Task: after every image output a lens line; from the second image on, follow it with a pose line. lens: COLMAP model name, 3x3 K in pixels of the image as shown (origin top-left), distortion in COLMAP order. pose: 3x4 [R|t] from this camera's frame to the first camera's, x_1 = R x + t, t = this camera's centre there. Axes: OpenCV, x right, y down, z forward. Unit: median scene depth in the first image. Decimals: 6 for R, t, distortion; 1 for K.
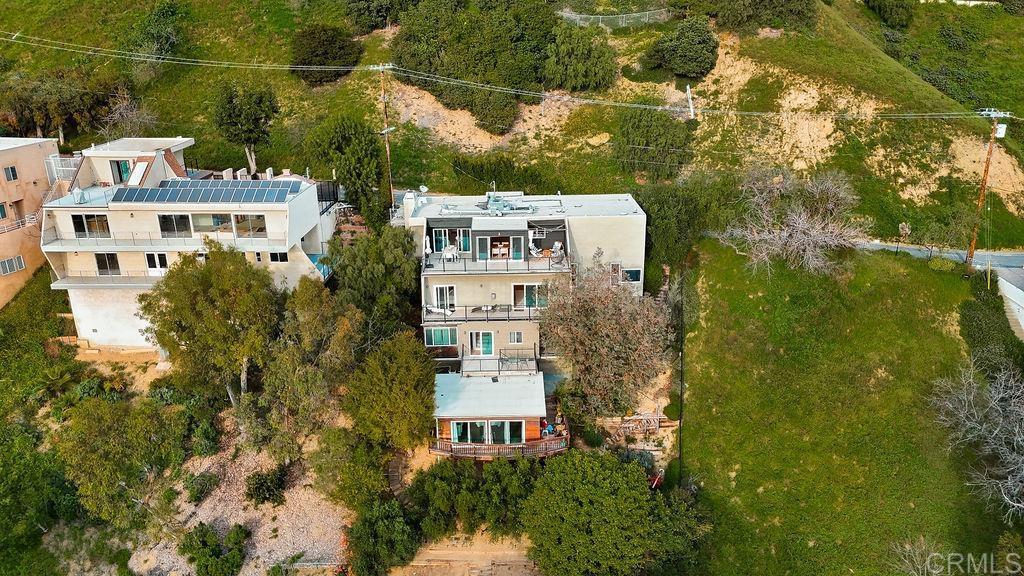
lens RADIAL K [[802.7, 0, 536.0], [0, 802.7, 287.0], [0, 0, 1]] dist [0.067786, -0.054939]
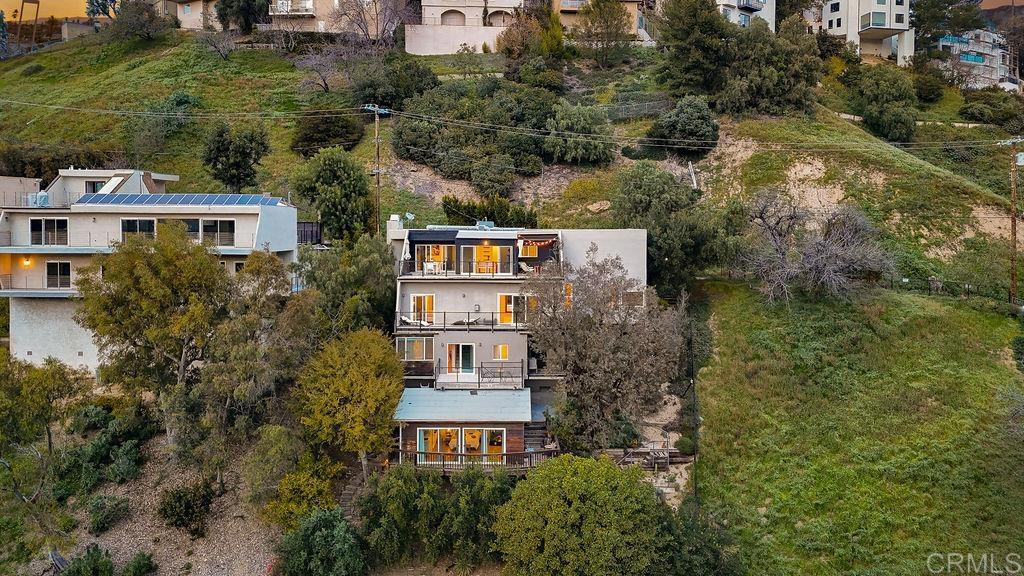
lens RADIAL K [[802.7, 0, 536.0], [0, 802.7, 287.0], [0, 0, 1]] dist [0.067786, -0.054939]
pose [[0.999597, 0.008699, -0.027033, 0.030280], [-0.017328, 0.941019, -0.337909, 0.242560], [0.022499, 0.338241, 0.940790, 0.130156]]
